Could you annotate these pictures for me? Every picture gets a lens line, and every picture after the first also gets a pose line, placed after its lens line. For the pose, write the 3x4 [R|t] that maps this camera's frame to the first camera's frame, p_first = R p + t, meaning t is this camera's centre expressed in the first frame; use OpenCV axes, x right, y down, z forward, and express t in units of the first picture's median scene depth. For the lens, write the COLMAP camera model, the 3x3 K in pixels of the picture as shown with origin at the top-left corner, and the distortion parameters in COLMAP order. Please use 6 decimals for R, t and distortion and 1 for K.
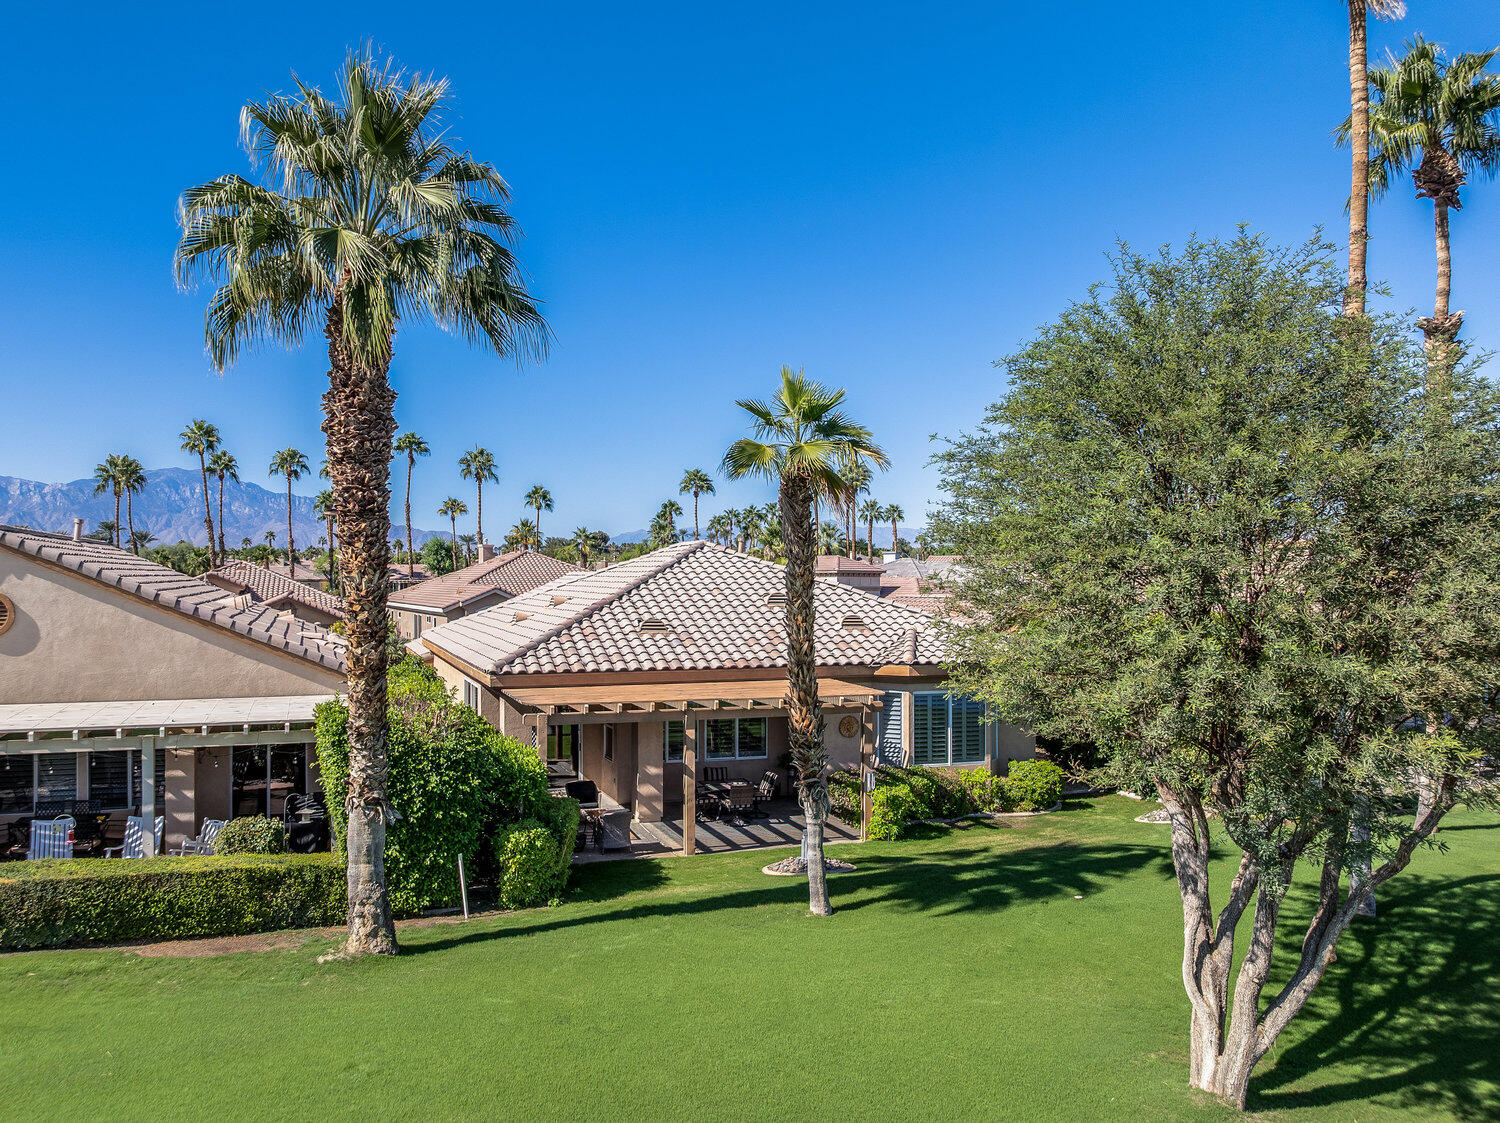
lens RADIAL K [[1138.5, 0, 748.2], [0, 1138.5, 565.4], [0, 0, 1]] dist [-0.016989, -0.004943]
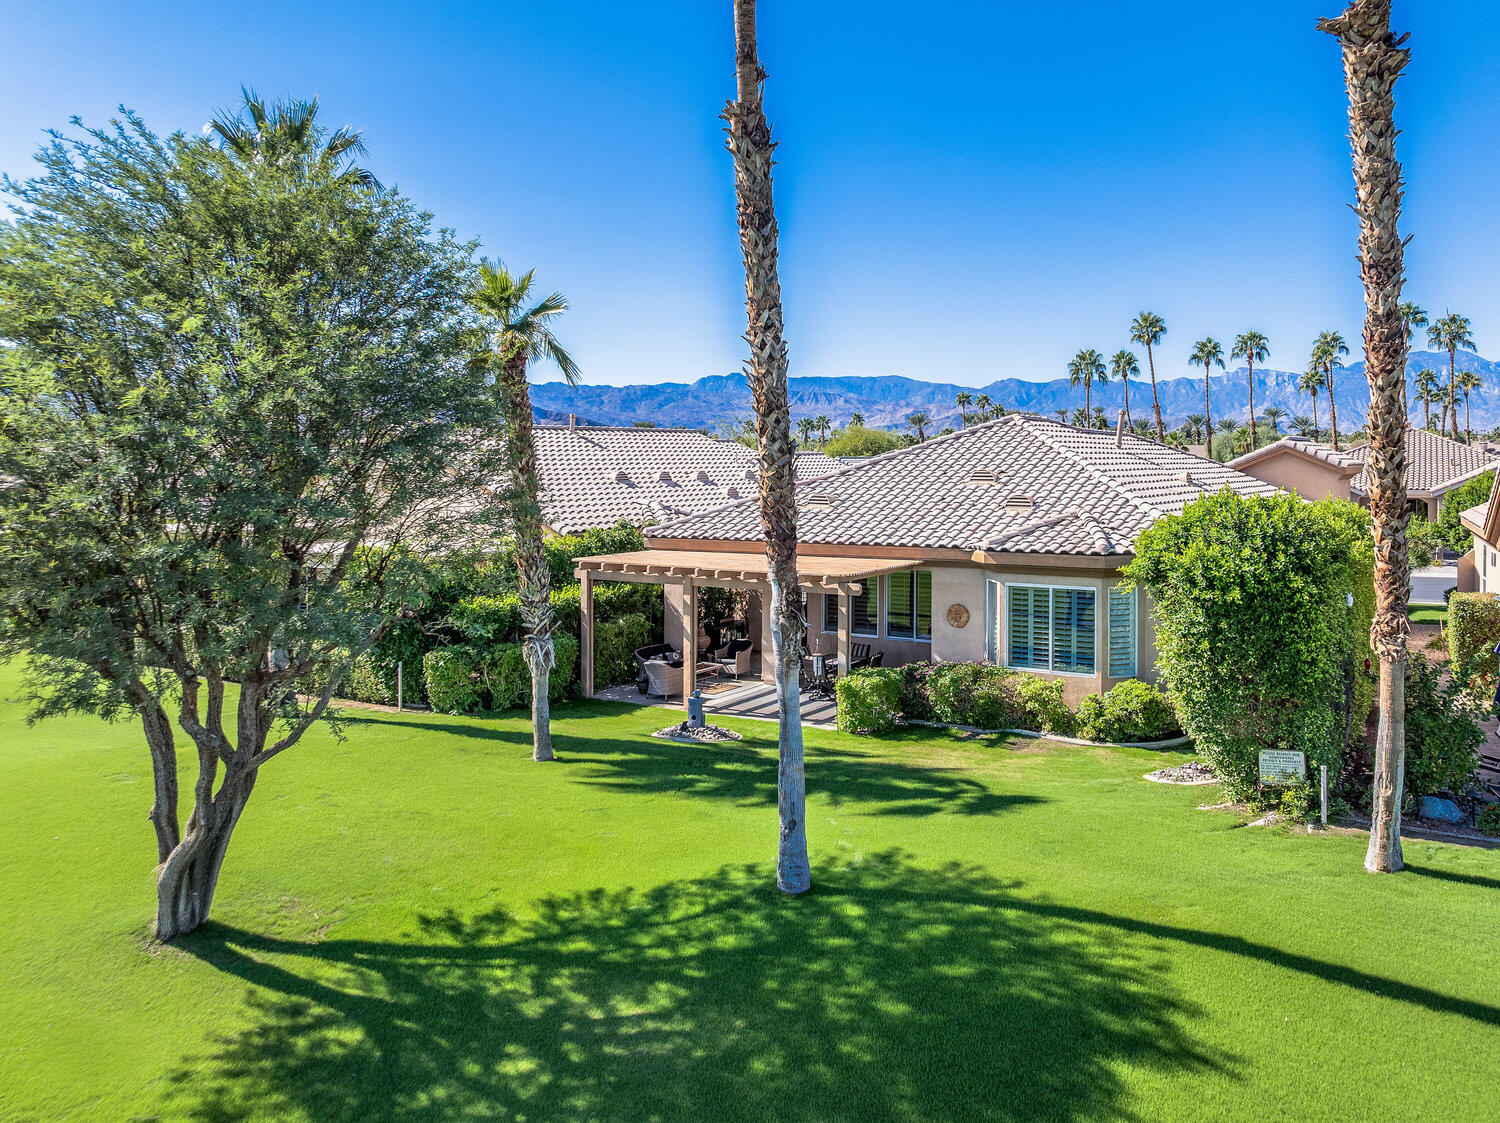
lens RADIAL K [[1096.6, 0, 750.3], [0, 1096.6, 560.4], [0, 0, 1]] dist [-0.013439, -0.011656]
pose [[0.650176, 0.056786, -0.757658, 0.754061], [0.020515, 0.995527, 0.092219, 0.016406], [0.759506, -0.075502, 0.646103, 0.372266]]
